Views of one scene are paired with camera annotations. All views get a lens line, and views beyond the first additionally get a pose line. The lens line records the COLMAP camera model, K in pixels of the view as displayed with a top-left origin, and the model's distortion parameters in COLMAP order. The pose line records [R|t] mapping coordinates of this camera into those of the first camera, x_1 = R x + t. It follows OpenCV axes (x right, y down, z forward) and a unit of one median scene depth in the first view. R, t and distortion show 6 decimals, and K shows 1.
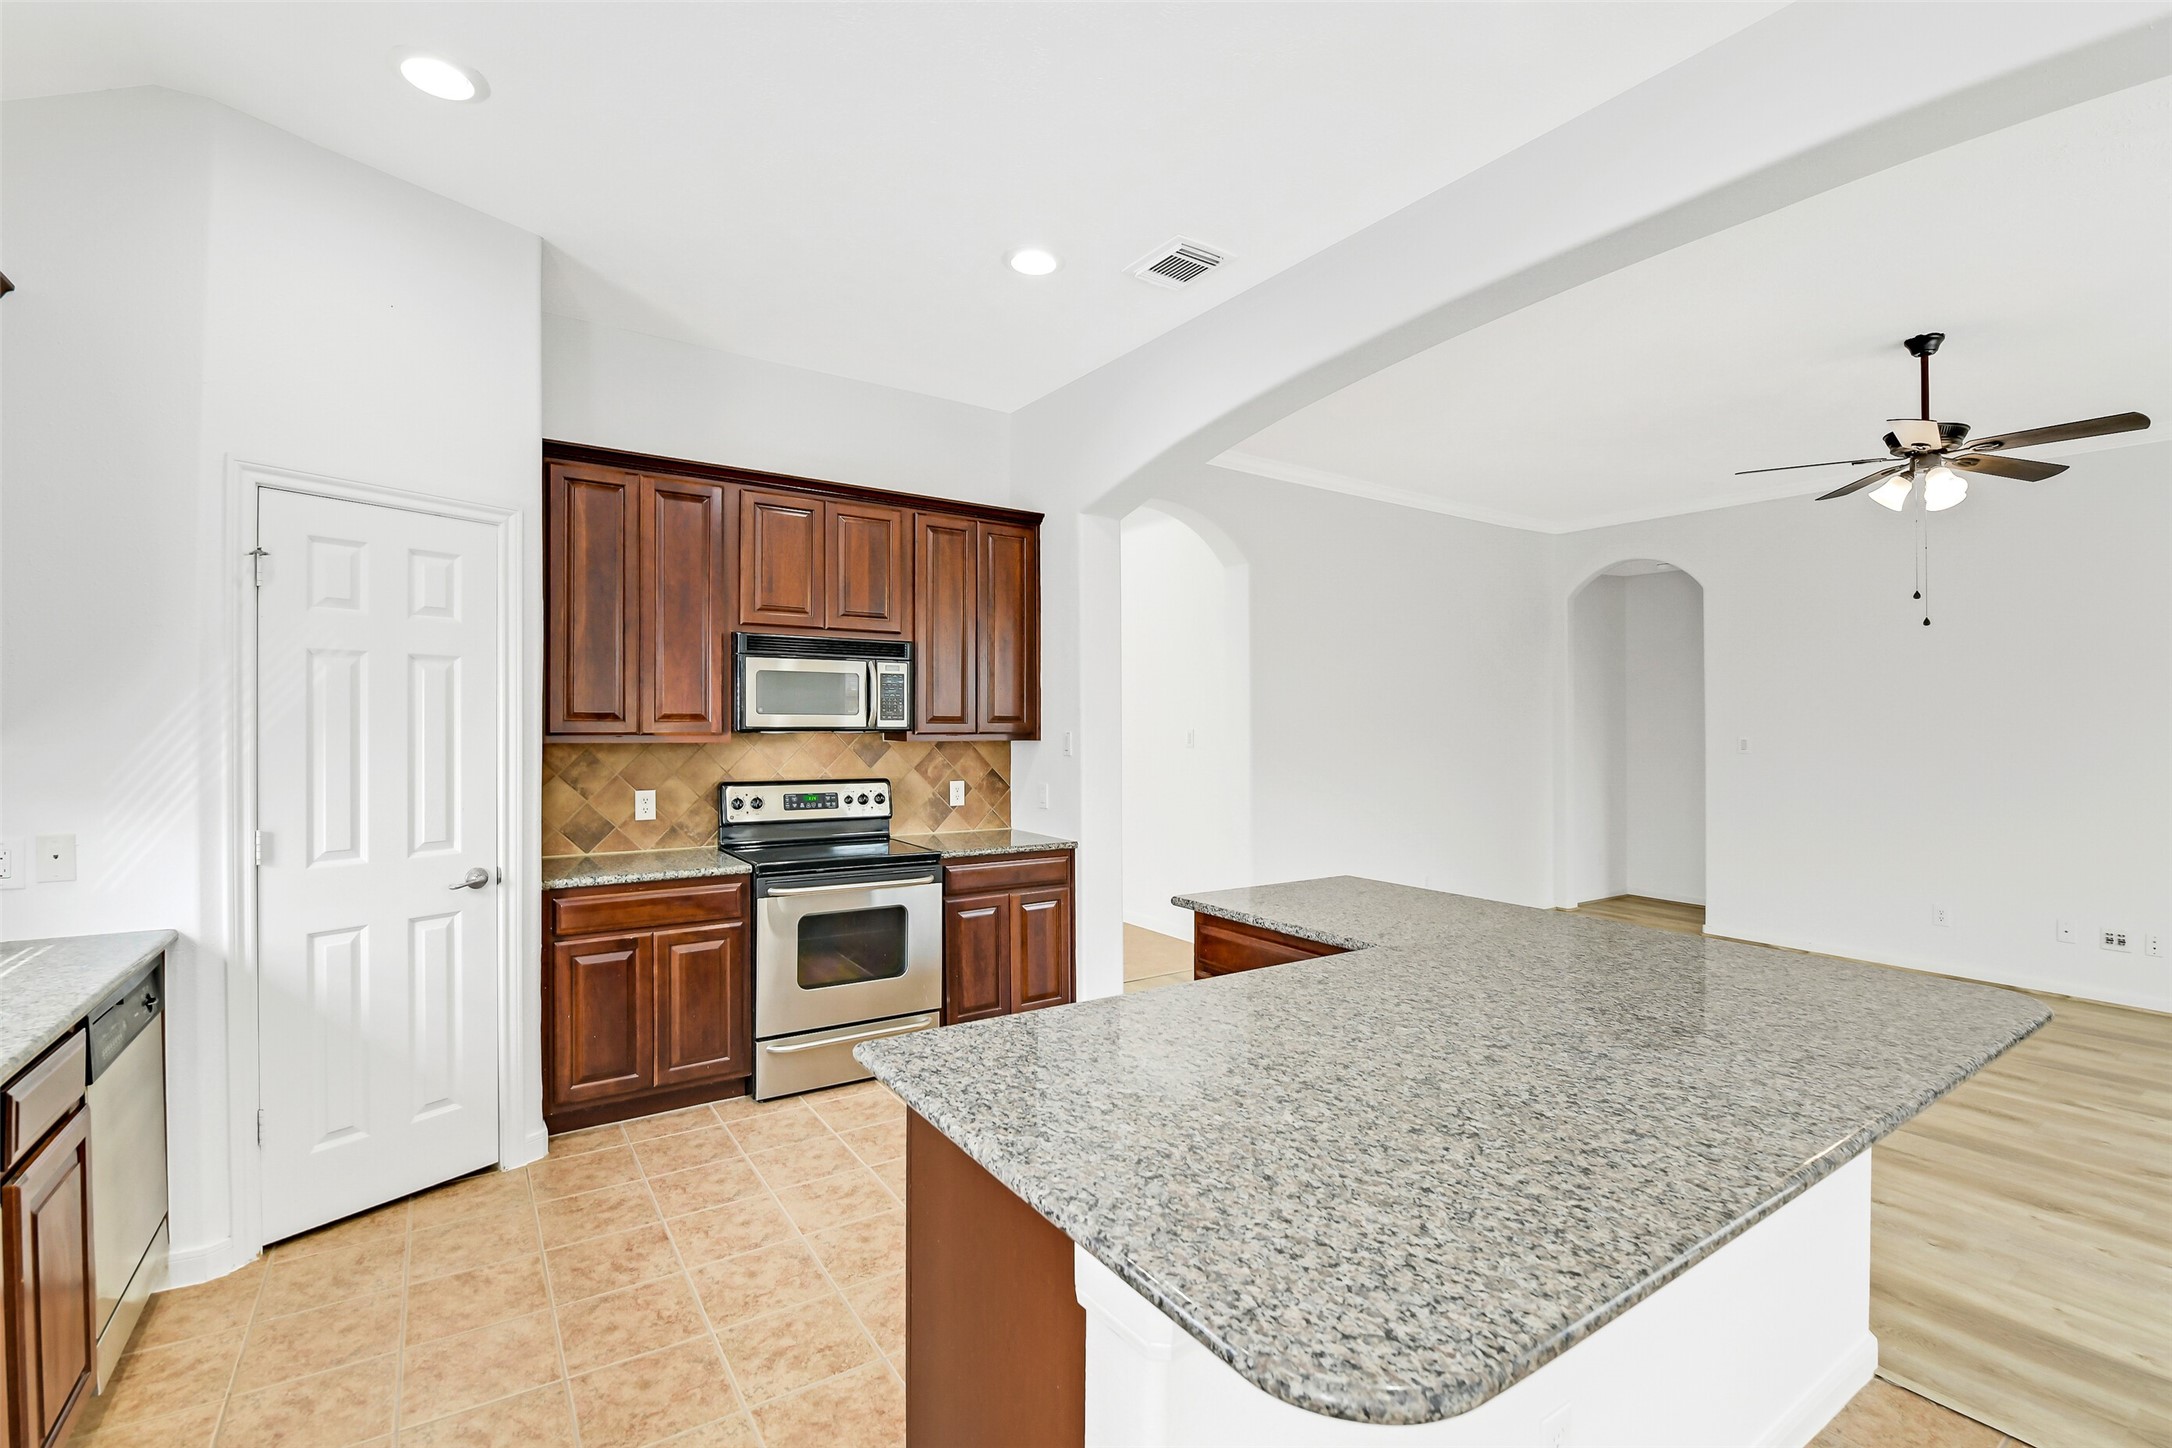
lens RADIAL K [[954.8, 0, 1097.6], [0, 954.8, 715.4], [0, 0, 1]] dist [-0.000240, -0.006553]
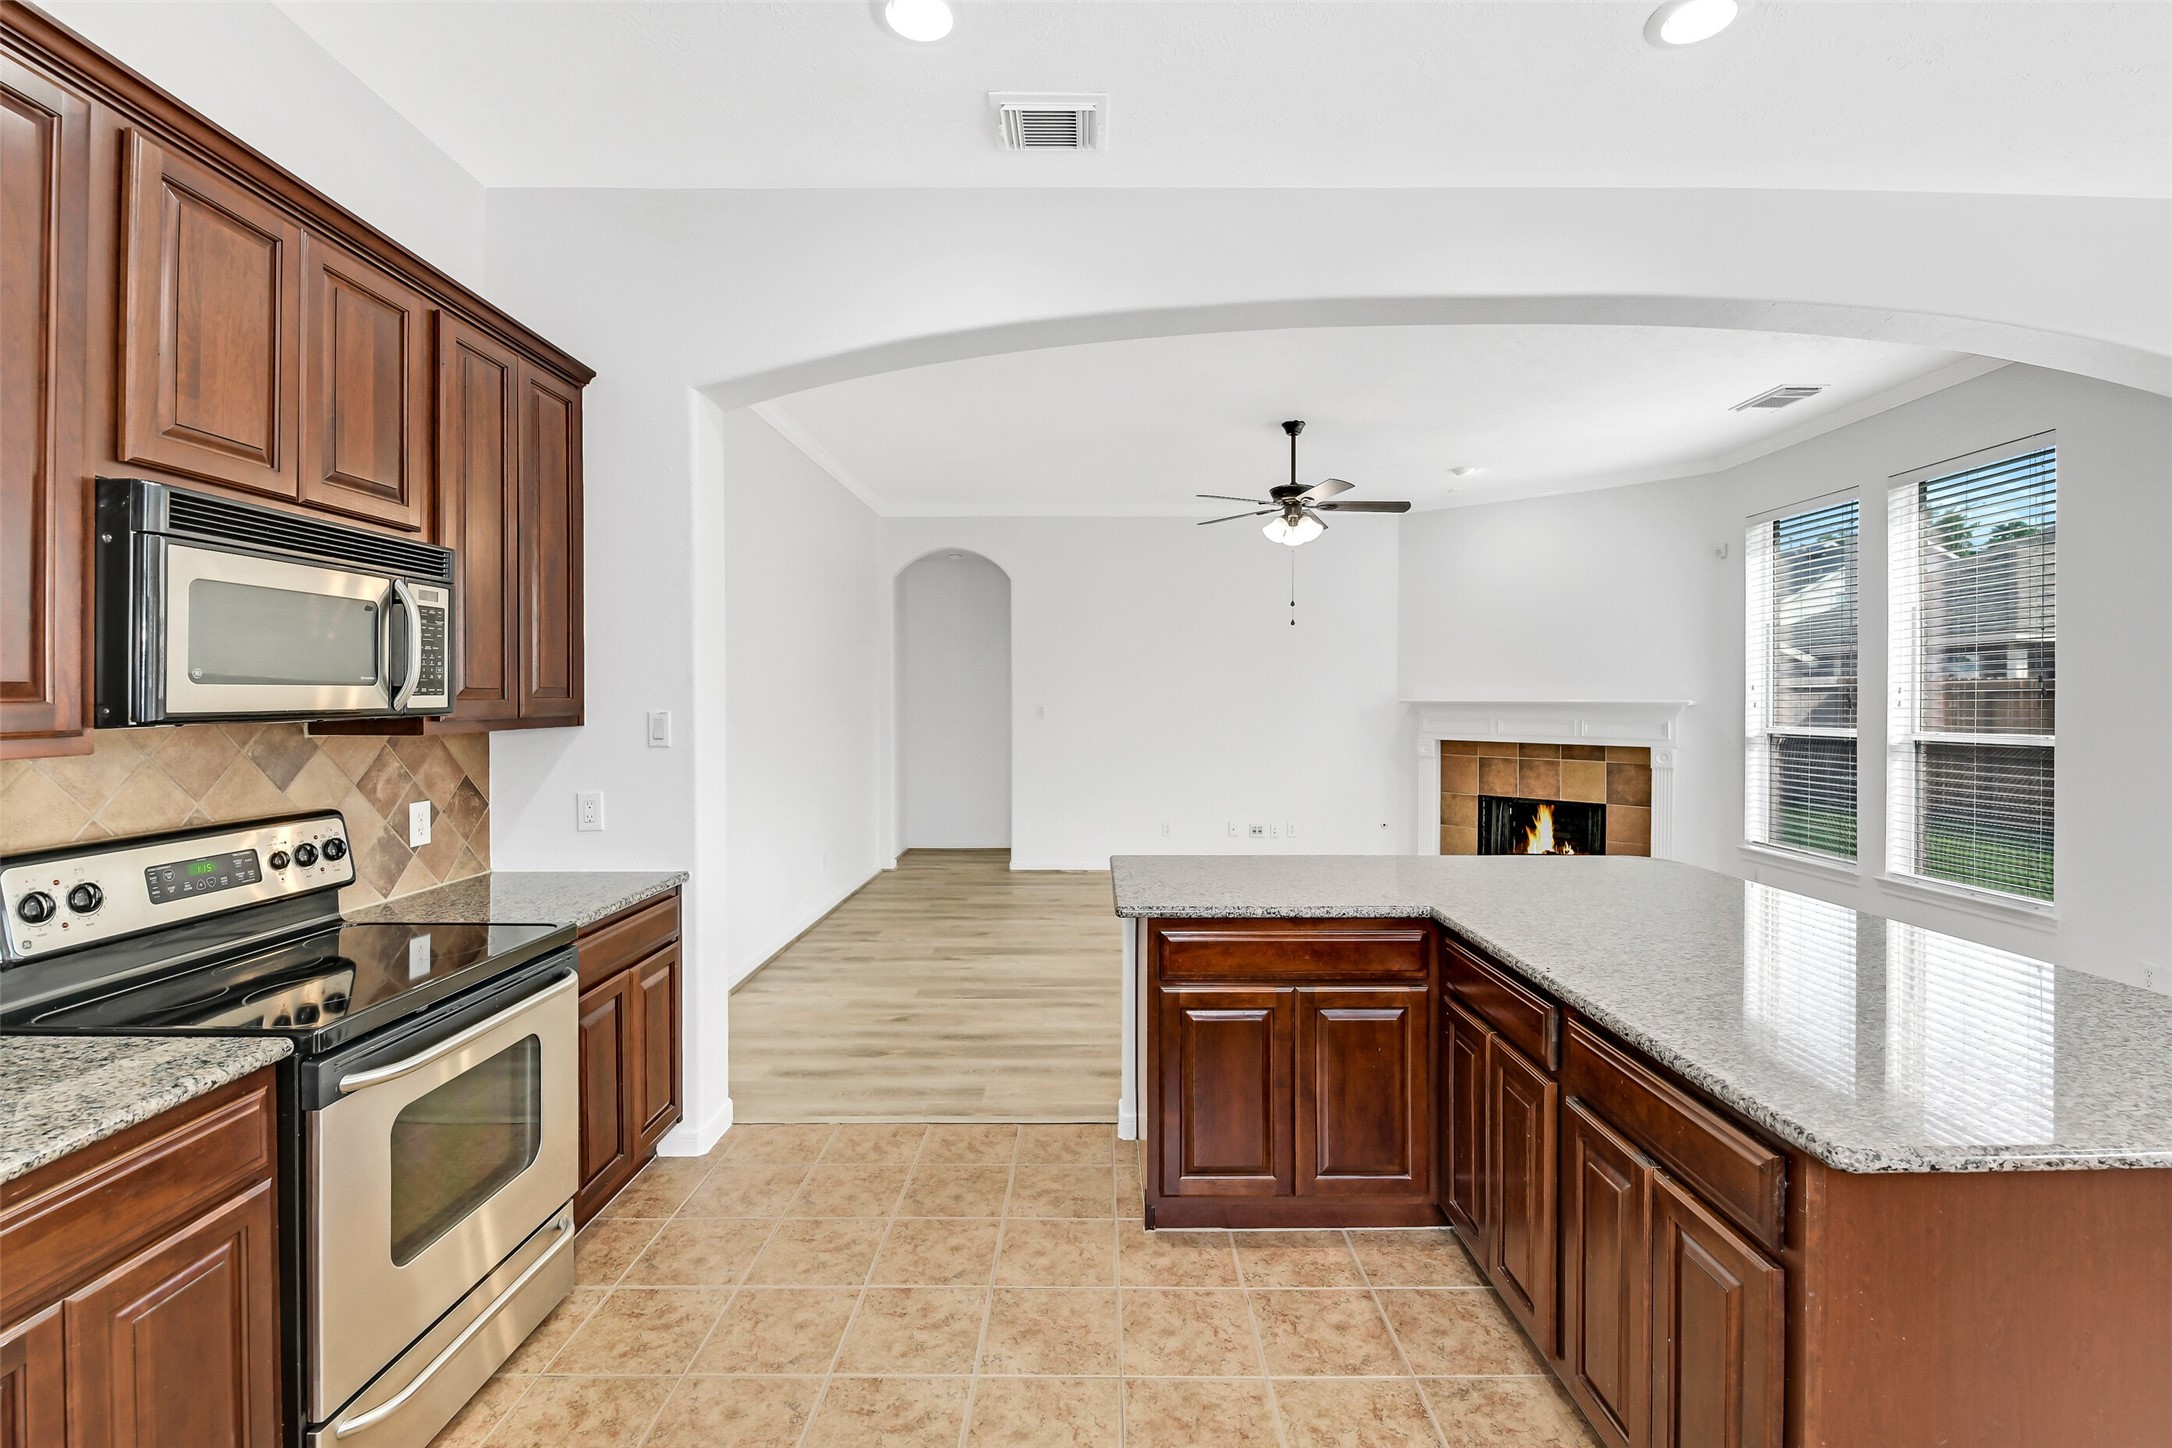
lens RADIAL K [[944.0, 0, 1088.2], [0, 944.0, 701.0], [0, 0, 1]] dist [-0.000080, -0.015243]
pose [[0.558441, -0.011714, 0.829461, -0.448529], [-0.001819, 0.999881, 0.015345, -0.000210], [-0.829542, -0.010078, 0.558353, 0.421545]]
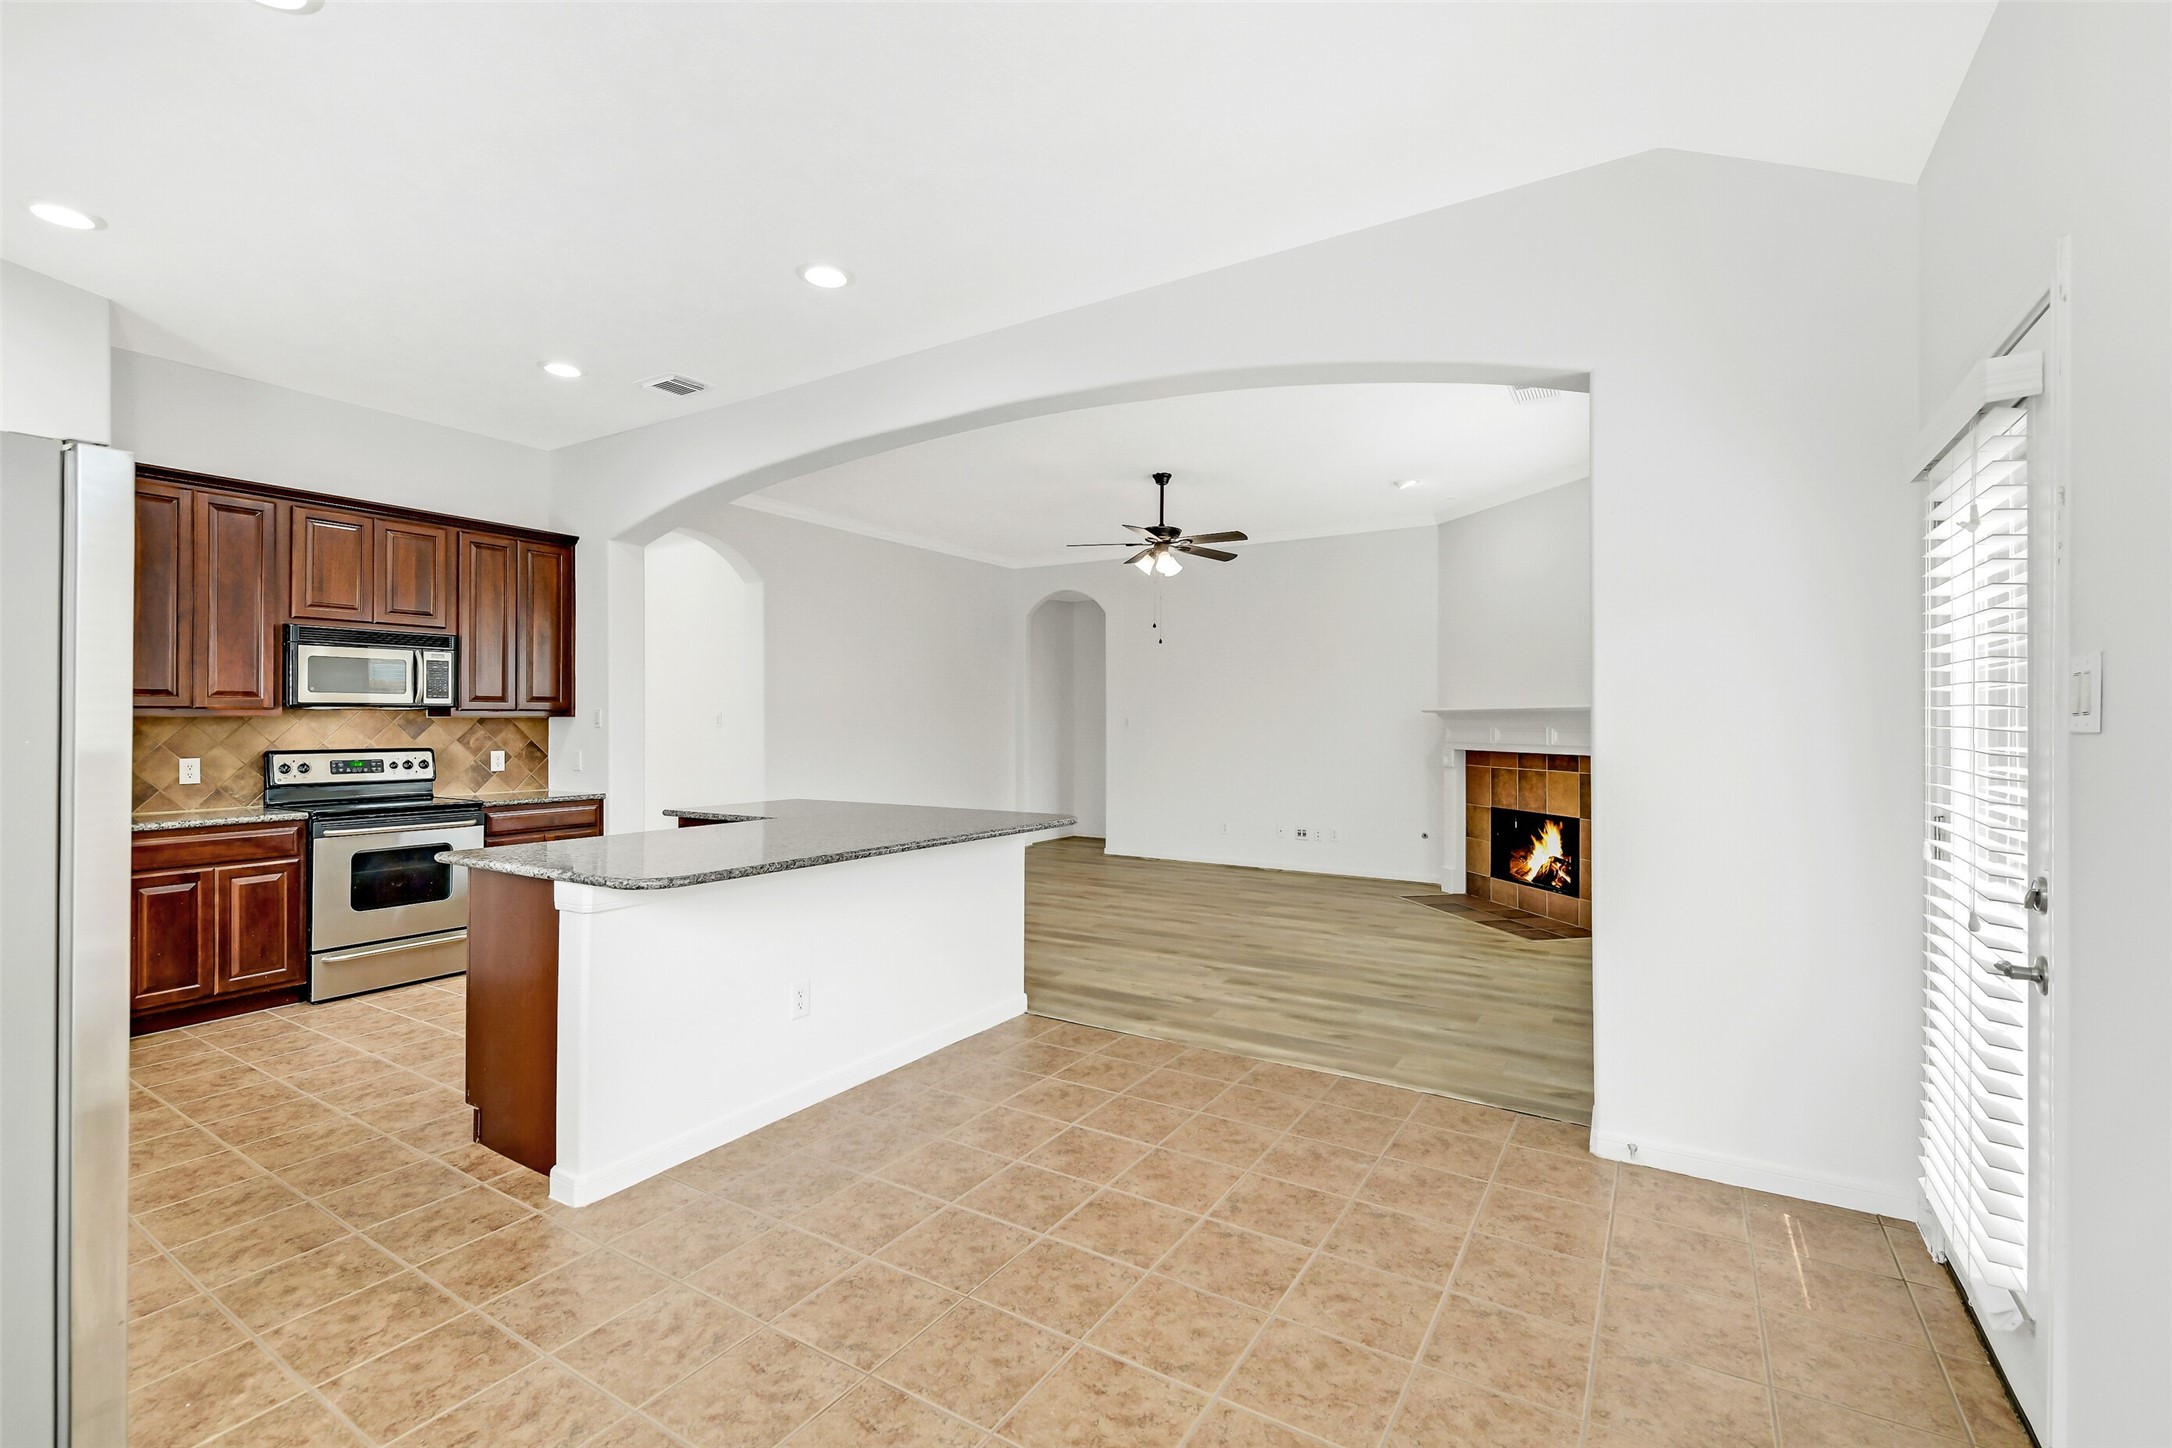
lens RADIAL K [[944.0, 0, 1088.2], [0, 944.0, 701.0], [0, 0, 1]] dist [-0.000080, -0.015243]
pose [[0.915307, 0.001064, 0.402755, 0.066843], [0.004877, 0.999894, -0.013725, 0.029586], [-0.402727, 0.014527, 0.915205, -0.462889]]
